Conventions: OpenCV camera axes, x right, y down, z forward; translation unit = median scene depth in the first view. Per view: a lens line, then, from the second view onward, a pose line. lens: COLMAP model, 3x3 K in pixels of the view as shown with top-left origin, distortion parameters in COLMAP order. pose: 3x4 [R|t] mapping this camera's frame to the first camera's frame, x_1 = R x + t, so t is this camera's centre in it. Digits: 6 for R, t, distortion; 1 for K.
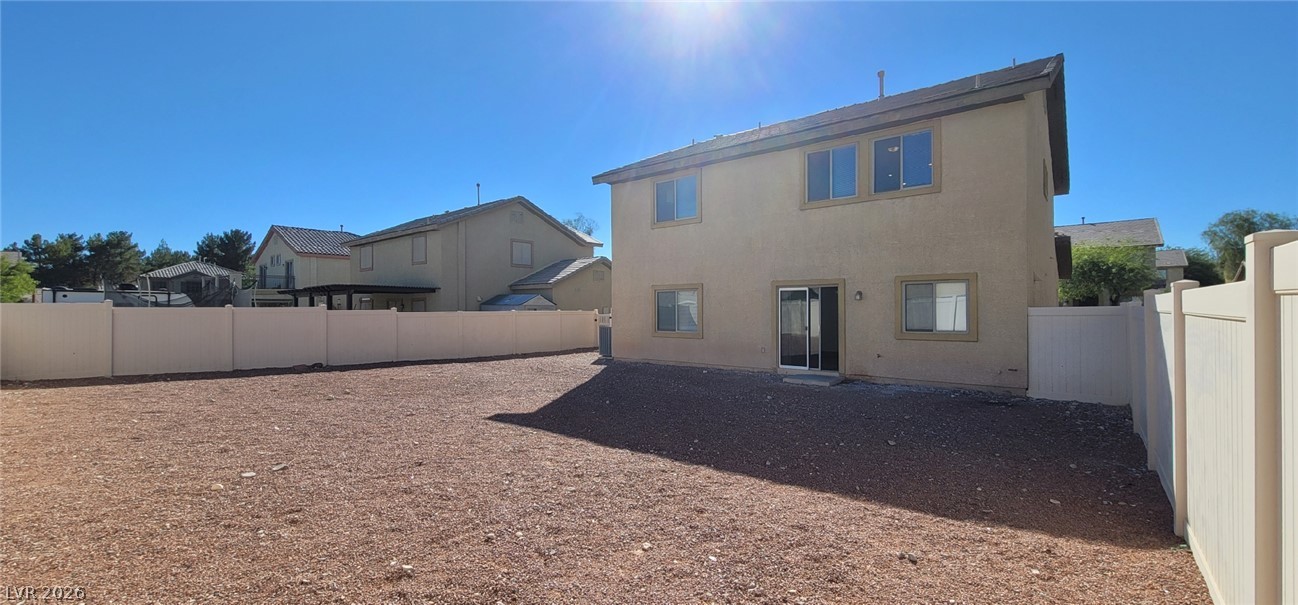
lens RADIAL K [[529.4, 0, 649.9], [0, 529.4, 305.8], [0, 0, 1]] dist [-0.000927, 0.000031]
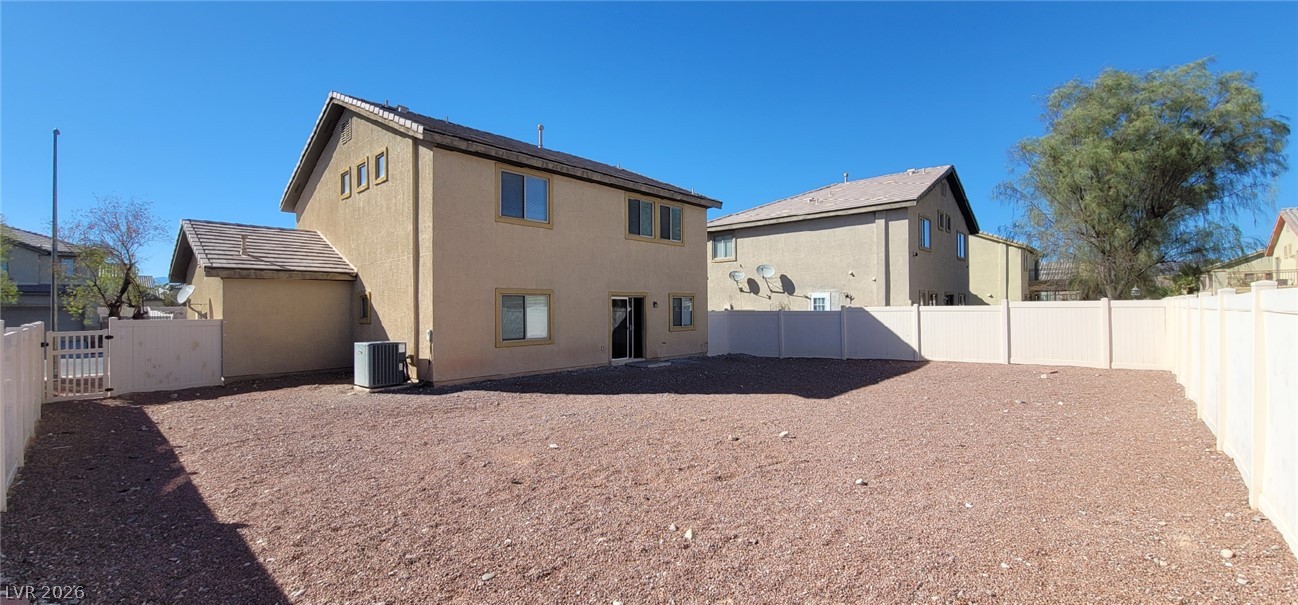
lens RADIAL K [[529.4, 0, 649.9], [0, 529.4, 305.8], [0, 0, 1]] dist [-0.000927, 0.000031]
pose [[0.061923, 0.011174, 0.998018, -1.036869], [0.005367, 0.999919, -0.011528, 0.001558], [-0.998066, 0.006071, 0.061858, 0.869314]]
